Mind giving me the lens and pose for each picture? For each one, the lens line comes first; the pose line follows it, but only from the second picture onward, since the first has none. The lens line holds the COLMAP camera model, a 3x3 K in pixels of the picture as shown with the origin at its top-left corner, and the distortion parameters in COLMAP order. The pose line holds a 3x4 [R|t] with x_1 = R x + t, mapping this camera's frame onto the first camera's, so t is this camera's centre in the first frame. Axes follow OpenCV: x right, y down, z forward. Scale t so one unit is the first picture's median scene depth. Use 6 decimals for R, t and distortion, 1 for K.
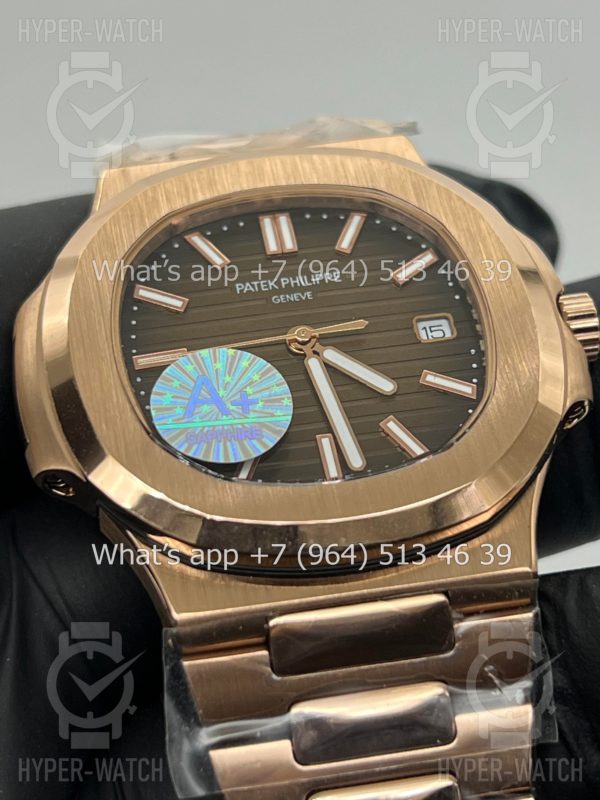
lens RADIAL K [[1828.6, 0, 300.0], [0, 1828.6, 400.0], [0, 0, 1]] dist [0.216471, -0.349042]
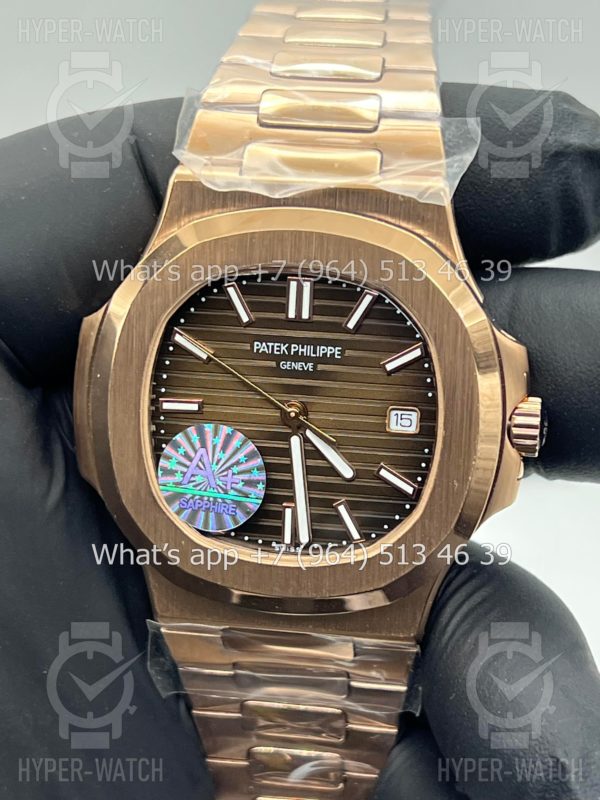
lens RADIAL K [[1828.6, 0, 300.0], [0, 1828.6, 400.0], [0, 0, 1]] dist [0.216471, -0.349042]
pose [[0.959929, 0.248717, -0.129138, 0.163149], [-0.088492, 0.706243, 0.702417, -0.908736], [0.265906, -0.662843, 0.699953, 0.135797]]
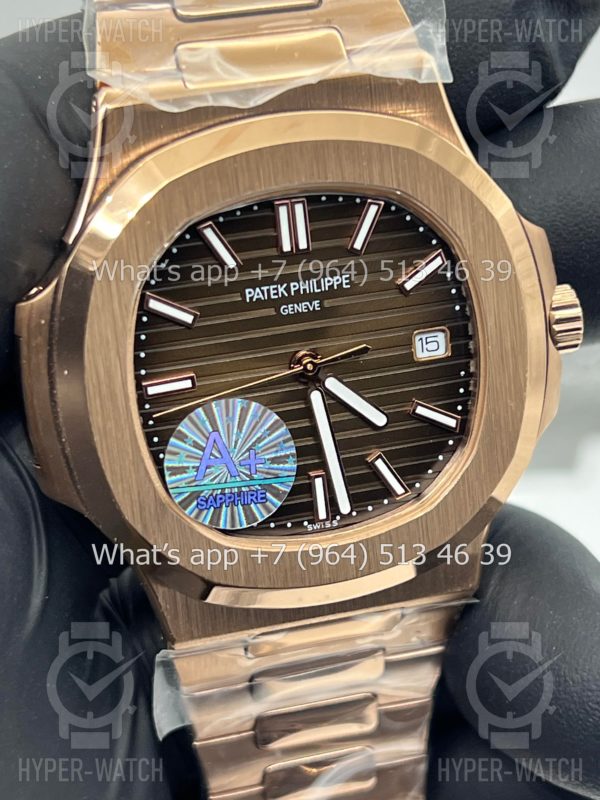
lens RADIAL K [[1828.6, 0, 300.0], [0, 1828.6, 400.0], [0, 0, 1]] dist [0.216471, -0.349042]
pose [[0.973550, 0.029839, 0.226519, -0.232190], [-0.185712, 0.680860, 0.708478, -0.739160], [-0.133087, -0.731805, 0.668393, 0.301407]]
